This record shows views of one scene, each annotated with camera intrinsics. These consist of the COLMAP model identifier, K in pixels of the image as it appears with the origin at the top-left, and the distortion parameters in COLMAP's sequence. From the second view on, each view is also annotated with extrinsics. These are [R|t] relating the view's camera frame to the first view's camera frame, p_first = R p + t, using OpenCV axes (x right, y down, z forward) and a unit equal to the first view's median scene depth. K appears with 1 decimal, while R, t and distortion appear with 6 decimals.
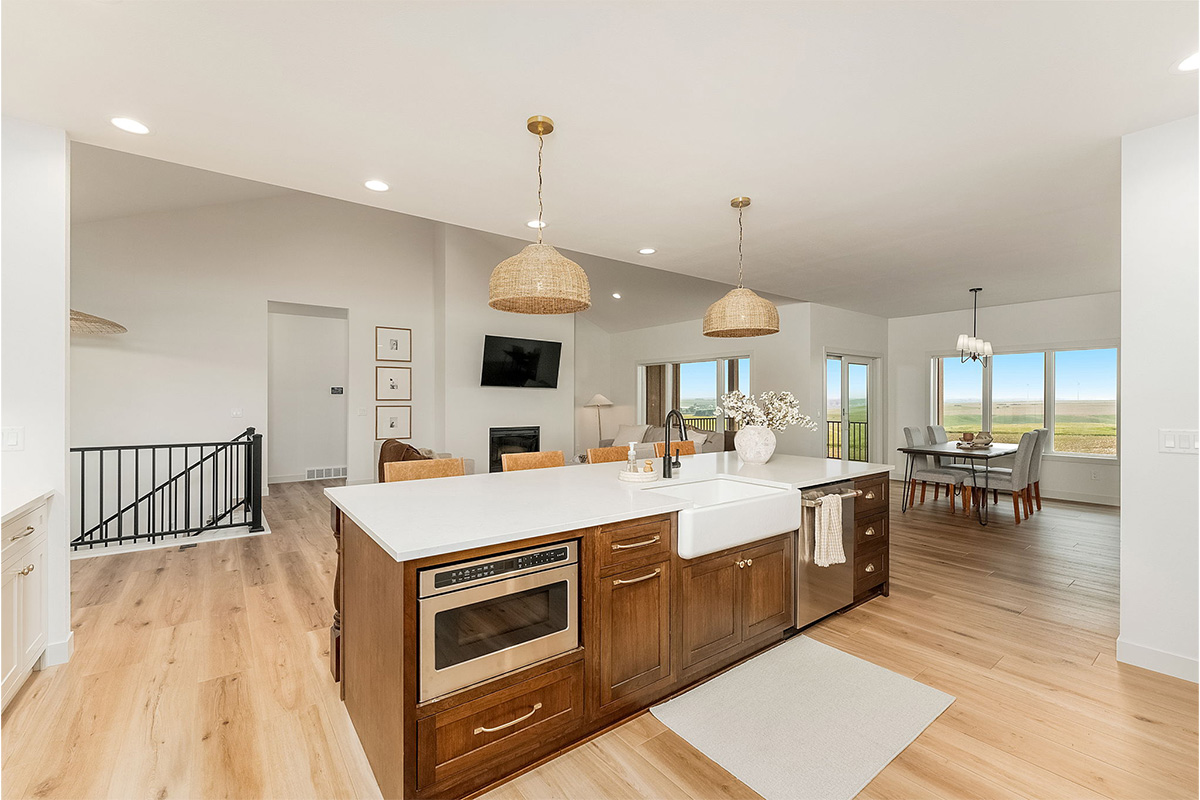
lens RADIAL K [[499.3, 0, 596.7], [0, 499.3, 400.8], [0, 0, 1]] dist [-0.002593, 0.000032]
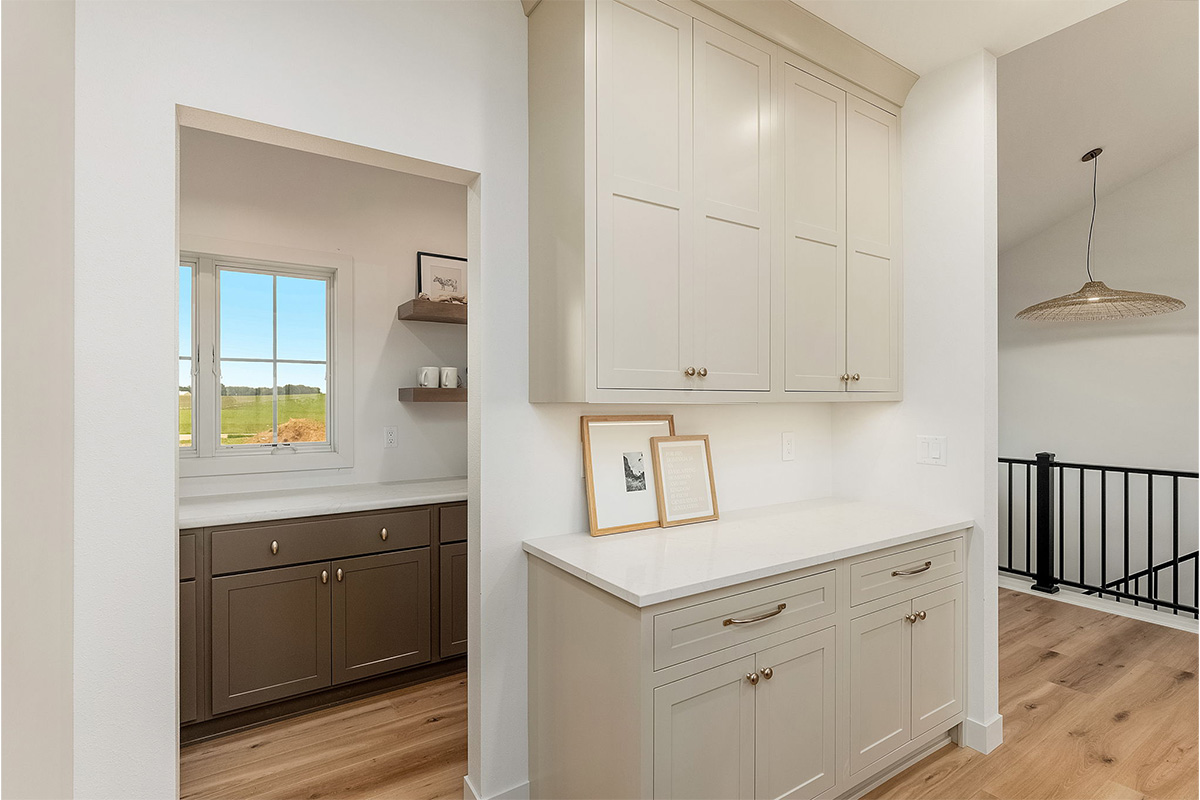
lens RADIAL K [[579.2, 0, 600.0], [0, 579.2, 400.0], [0, 0, 1]] dist [-0.000801, 0.000931]
pose [[-0.066049, -0.002682, -0.997813, -0.141275], [-0.001327, 0.999996, -0.002600, -0.006985], [0.997815, 0.001152, -0.066052, 0.449534]]
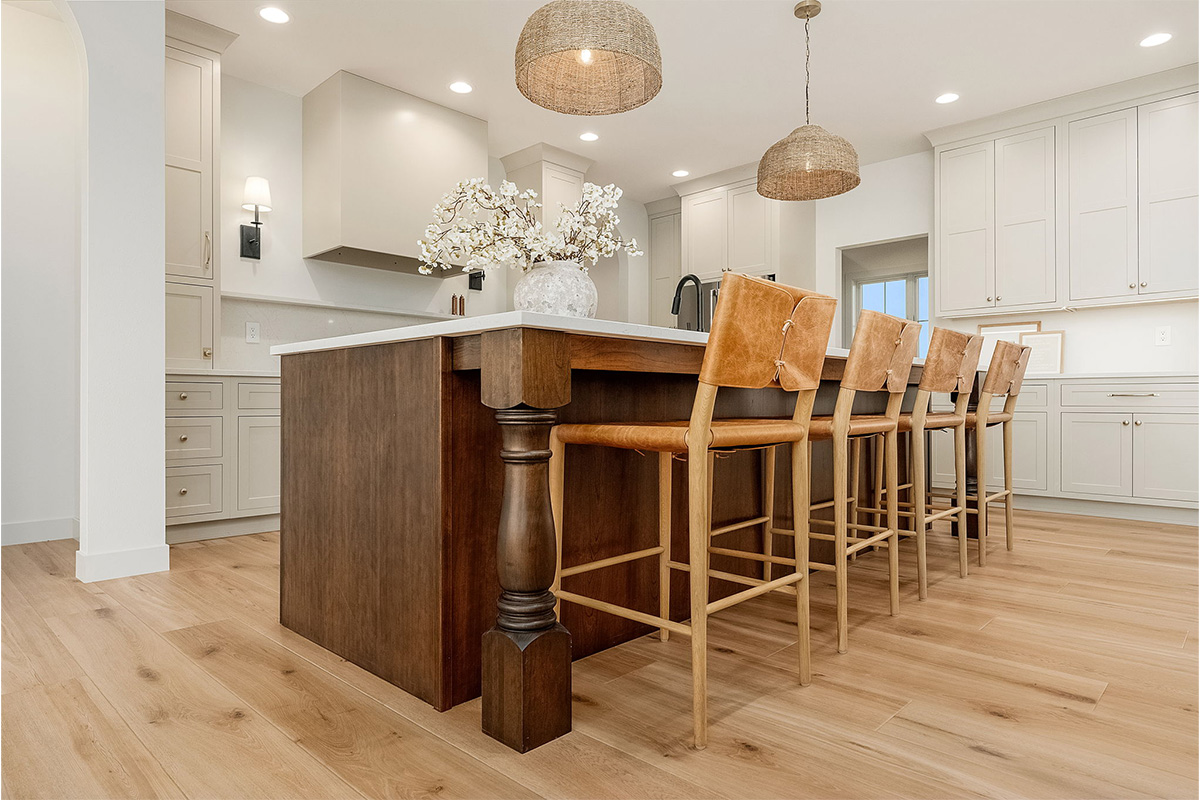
lens RADIAL K [[693.1, 0, 602.7], [0, 693.1, 402.0], [0, 0, 1]] dist [-0.003640, -0.000798]
pose [[-0.986323, -0.000567, -0.164824, 0.493906], [-0.000954, 0.999997, 0.002270, 0.227491], [0.164822, 0.002396, -0.986320, 2.146318]]
